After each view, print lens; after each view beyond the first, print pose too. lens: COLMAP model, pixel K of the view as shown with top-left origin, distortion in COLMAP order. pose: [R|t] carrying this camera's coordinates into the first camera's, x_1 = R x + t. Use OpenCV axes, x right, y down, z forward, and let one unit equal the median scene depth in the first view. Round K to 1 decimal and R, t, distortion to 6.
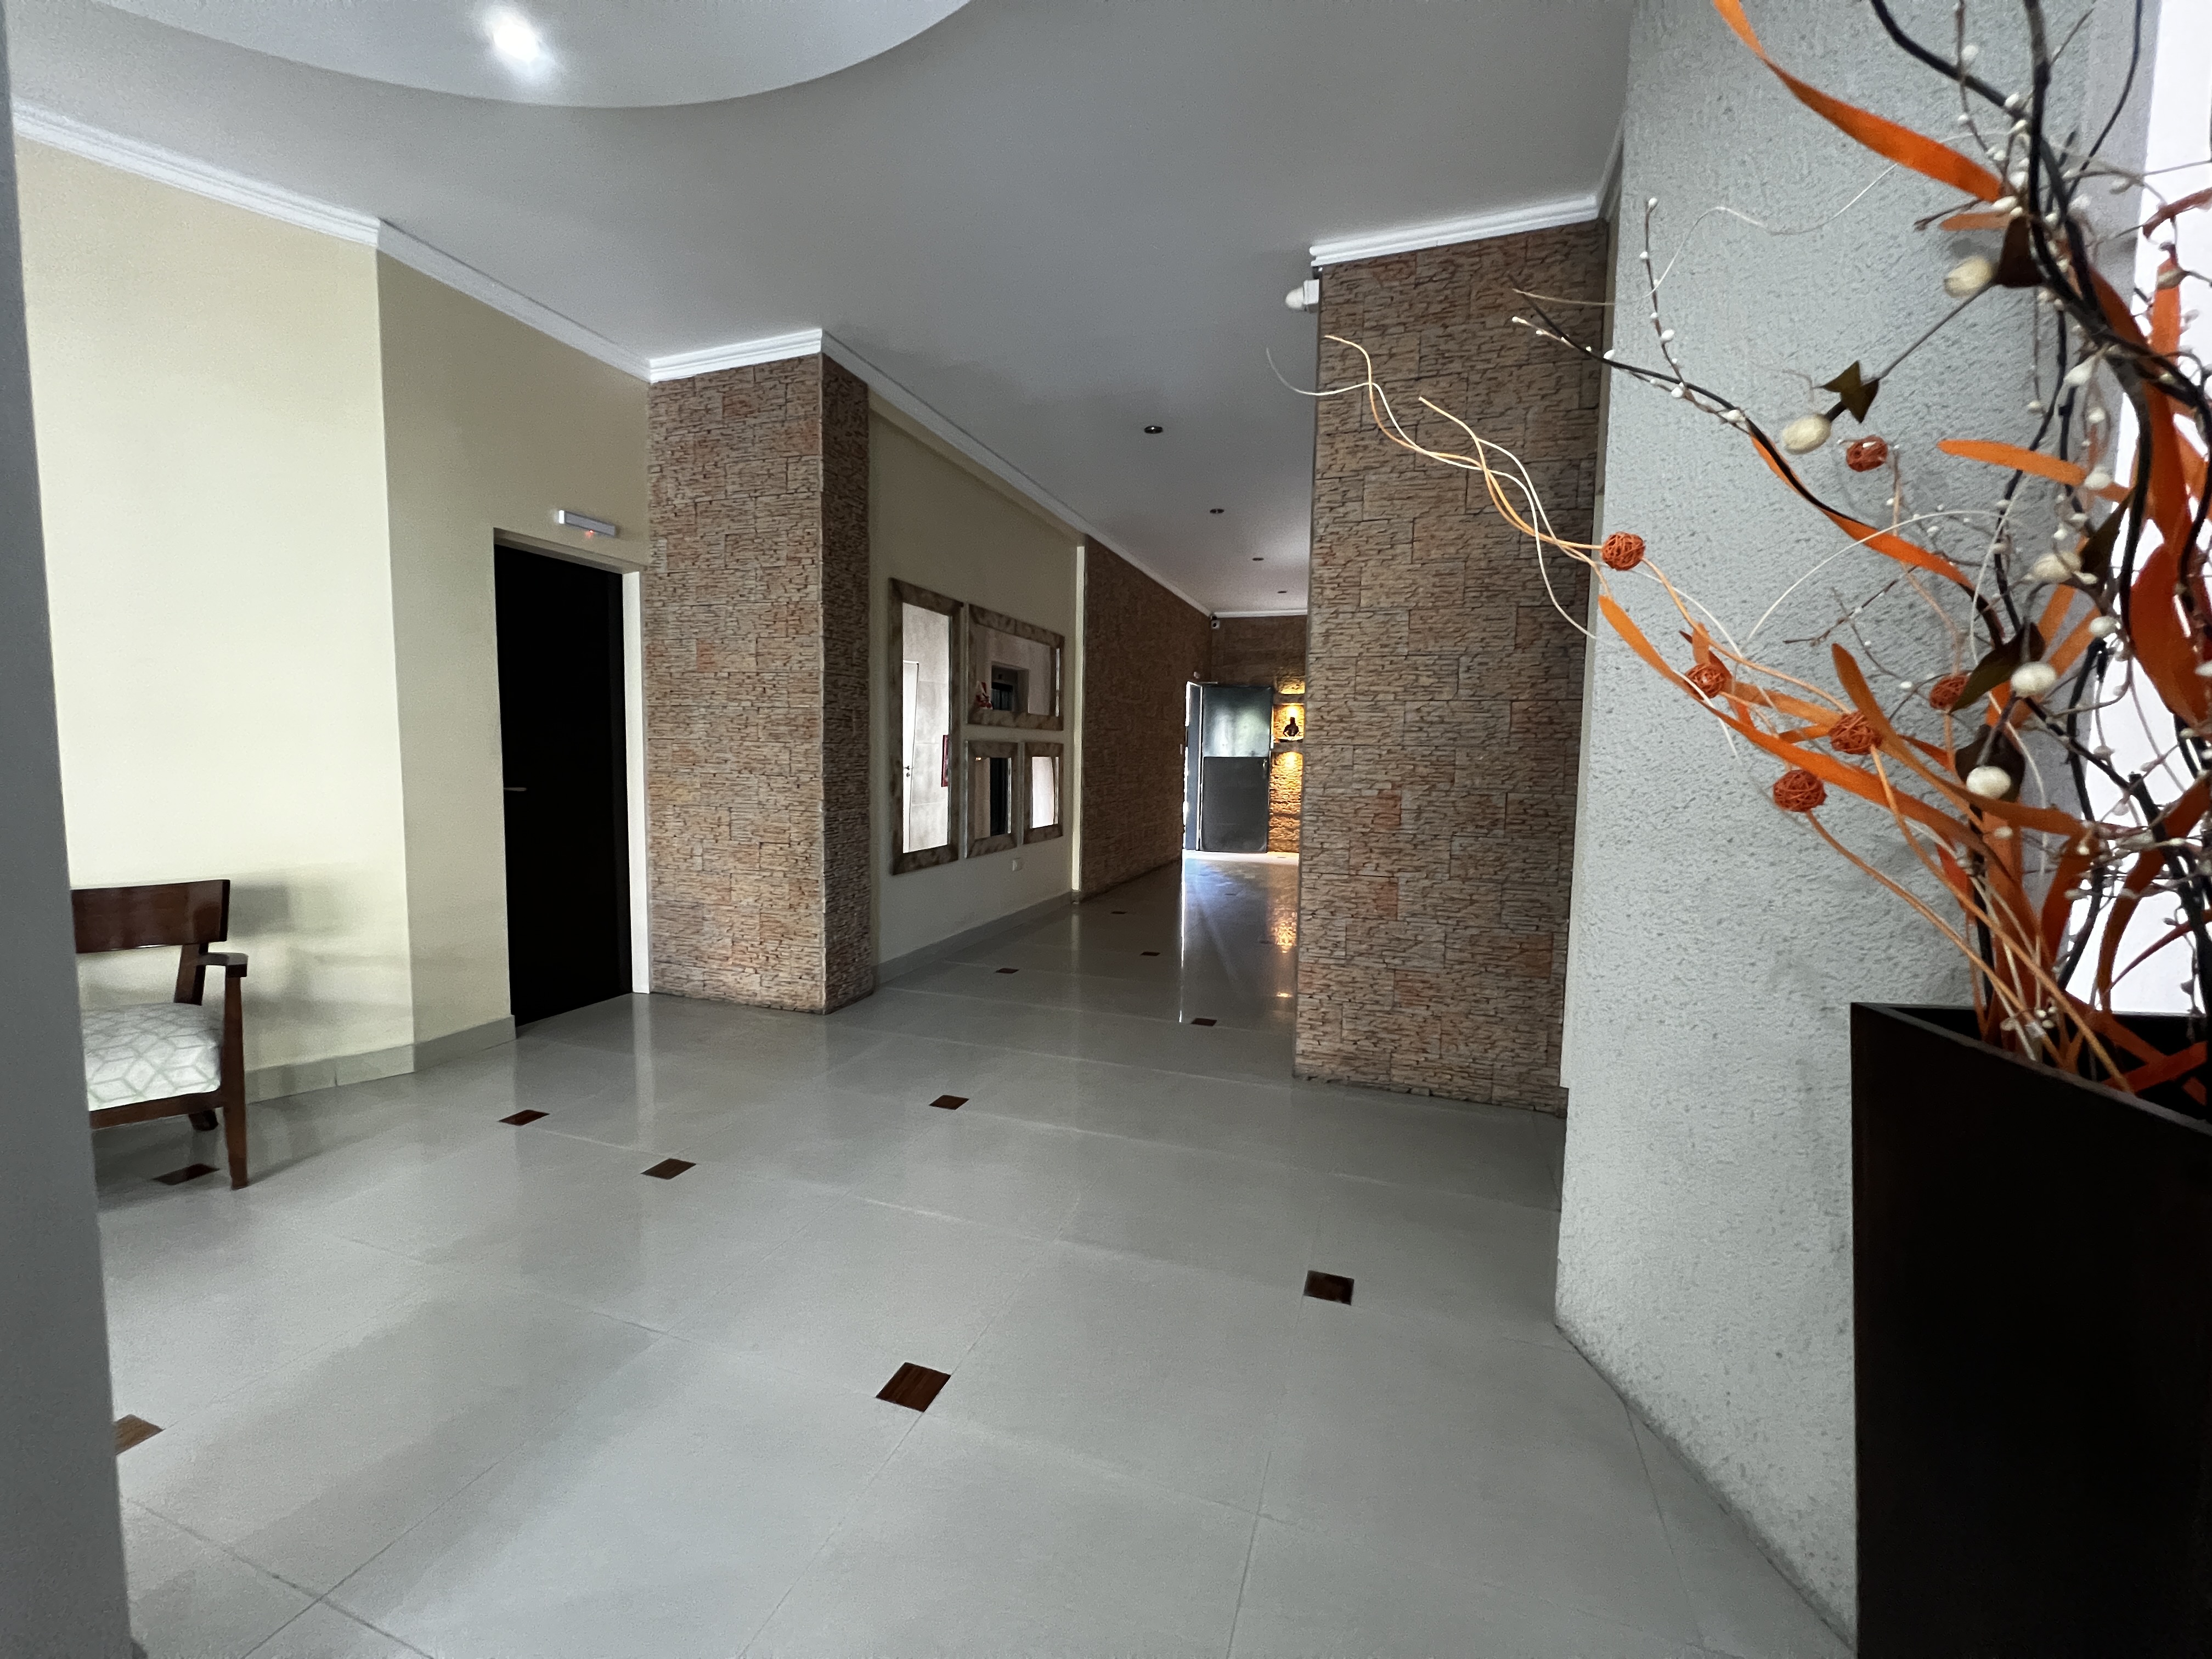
lens RADIAL K [[888.9, 0, 1100.1], [0, 888.9, 822.7], [0, 0, 1]] dist [0.001336, -0.000092]
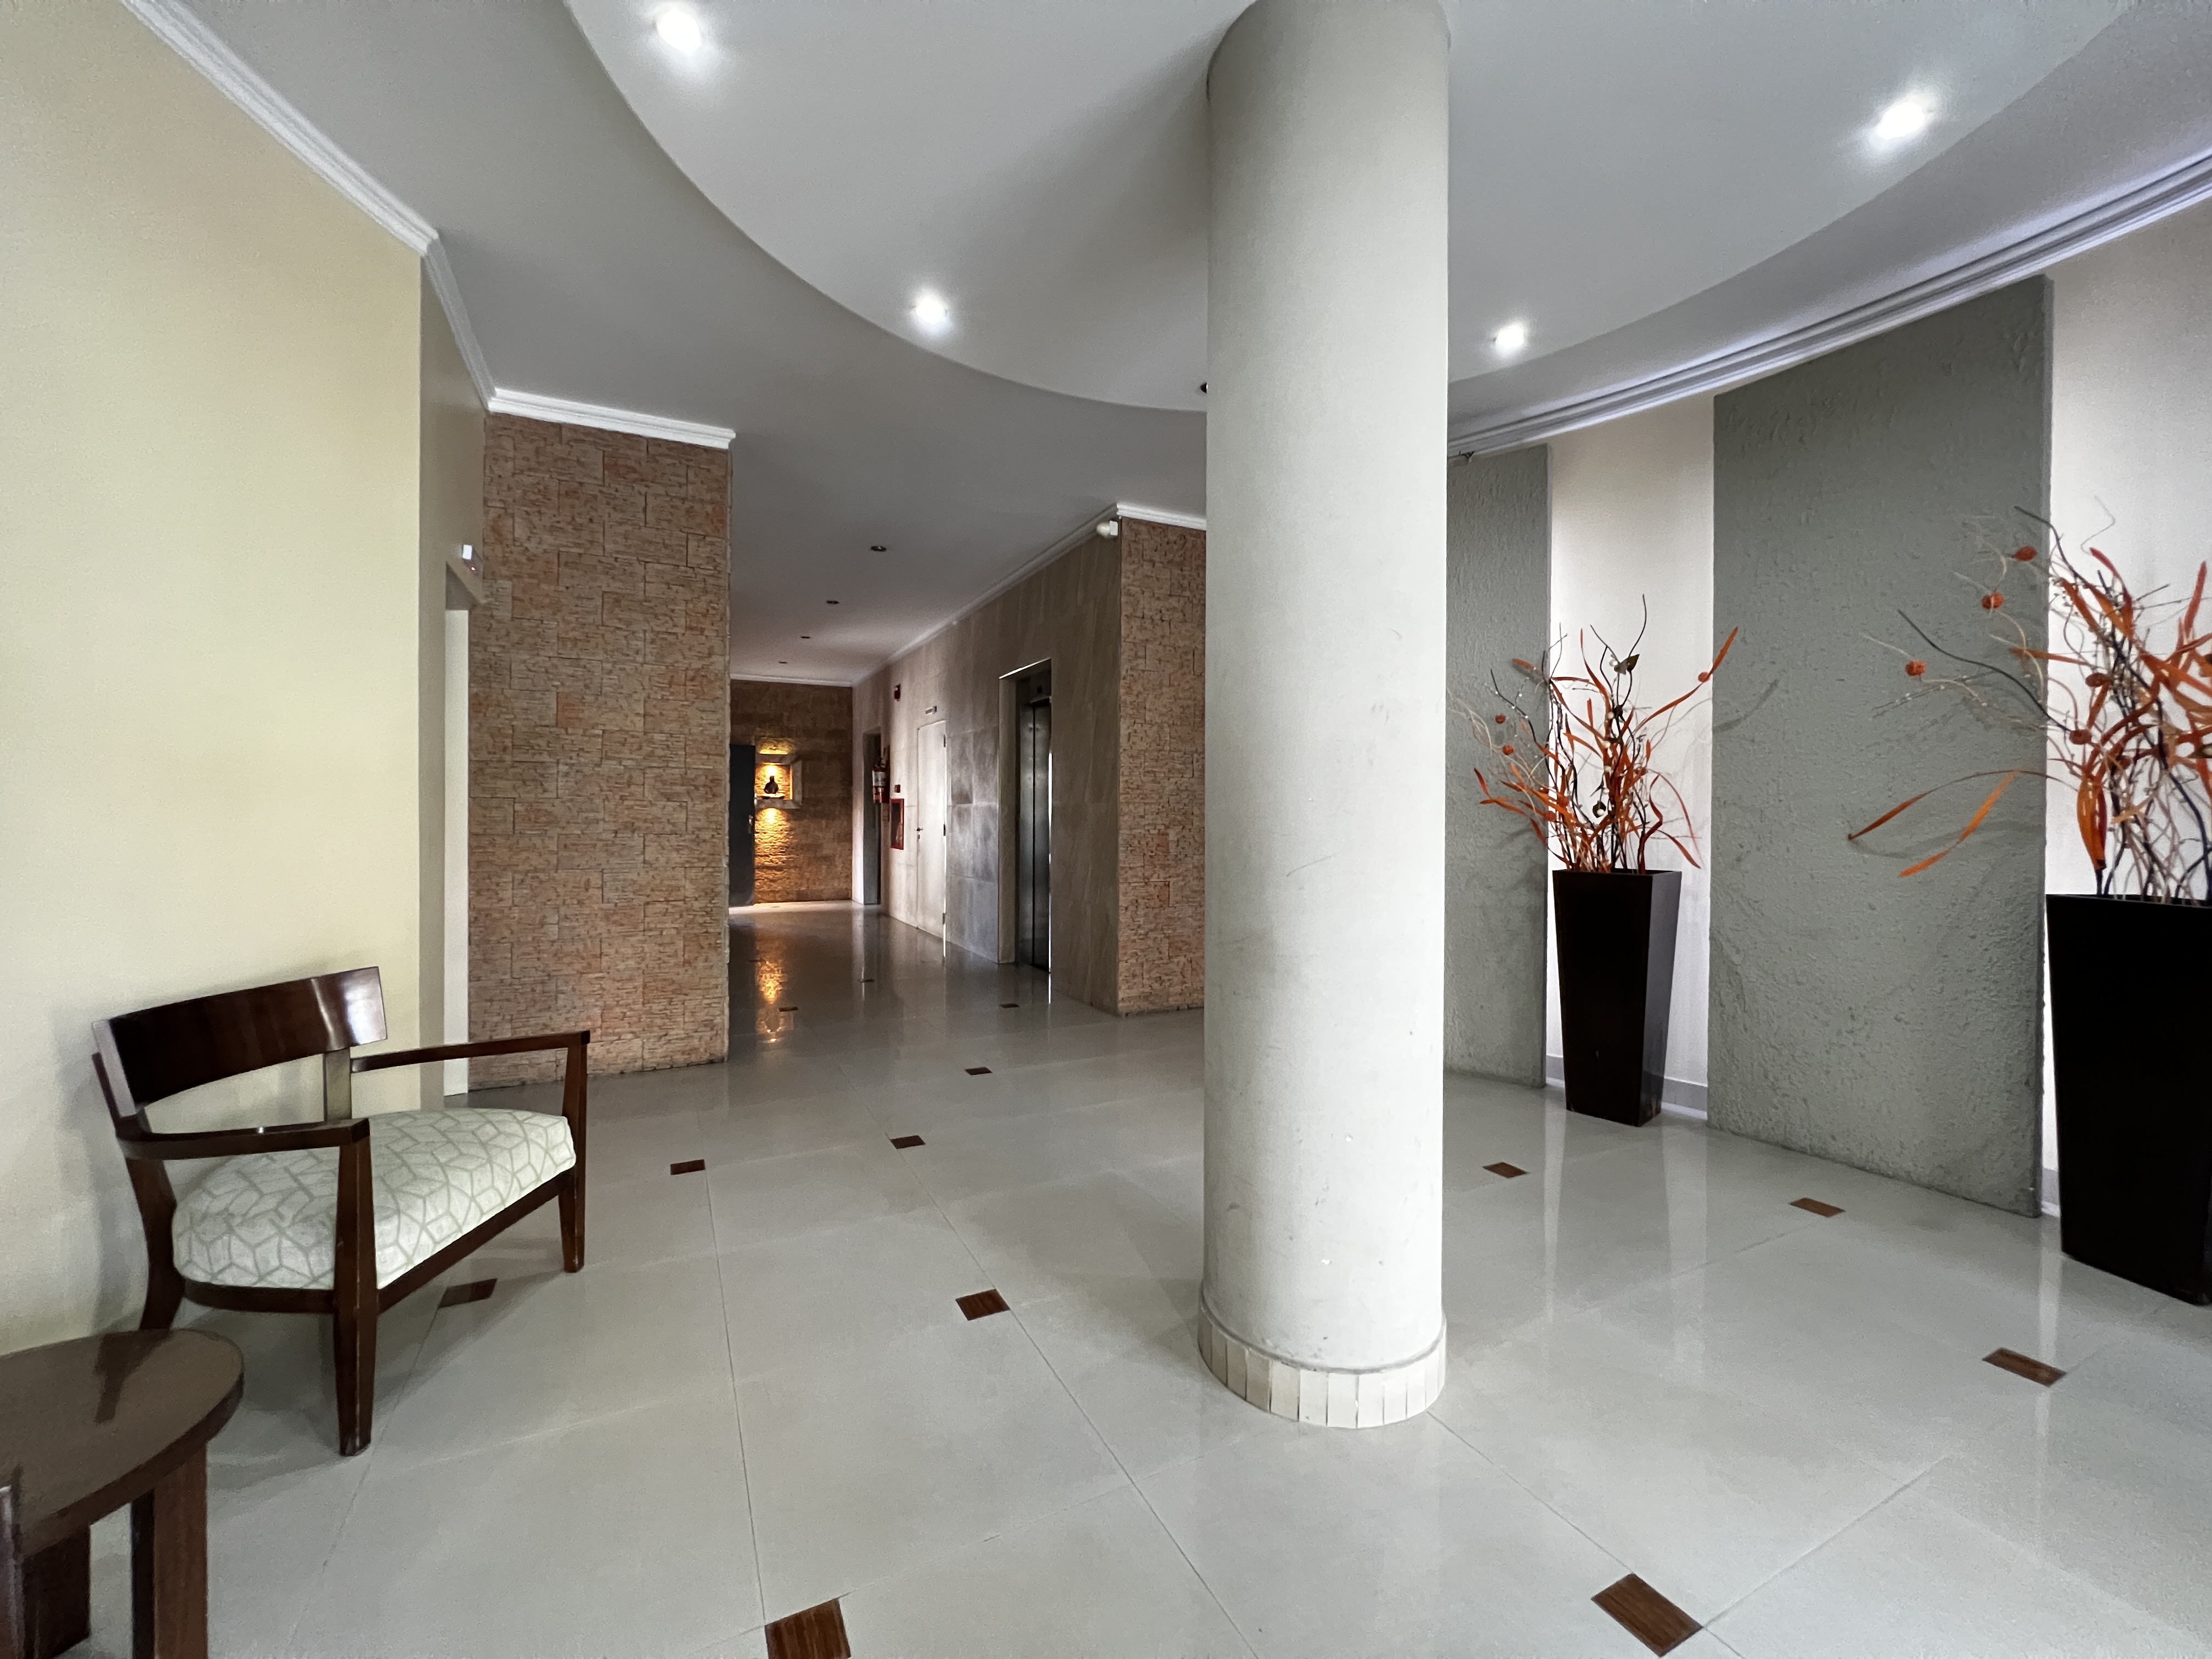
lens RADIAL K [[888.9, 0, 1100.1], [0, 888.9, 822.7], [0, 0, 1]] dist [0.001336, -0.000092]
pose [[0.686668, -0.018768, 0.726728, -0.768351], [0.064131, 0.997333, -0.034839, 0.000782], [-0.724137, 0.070528, 0.686041, -0.055153]]
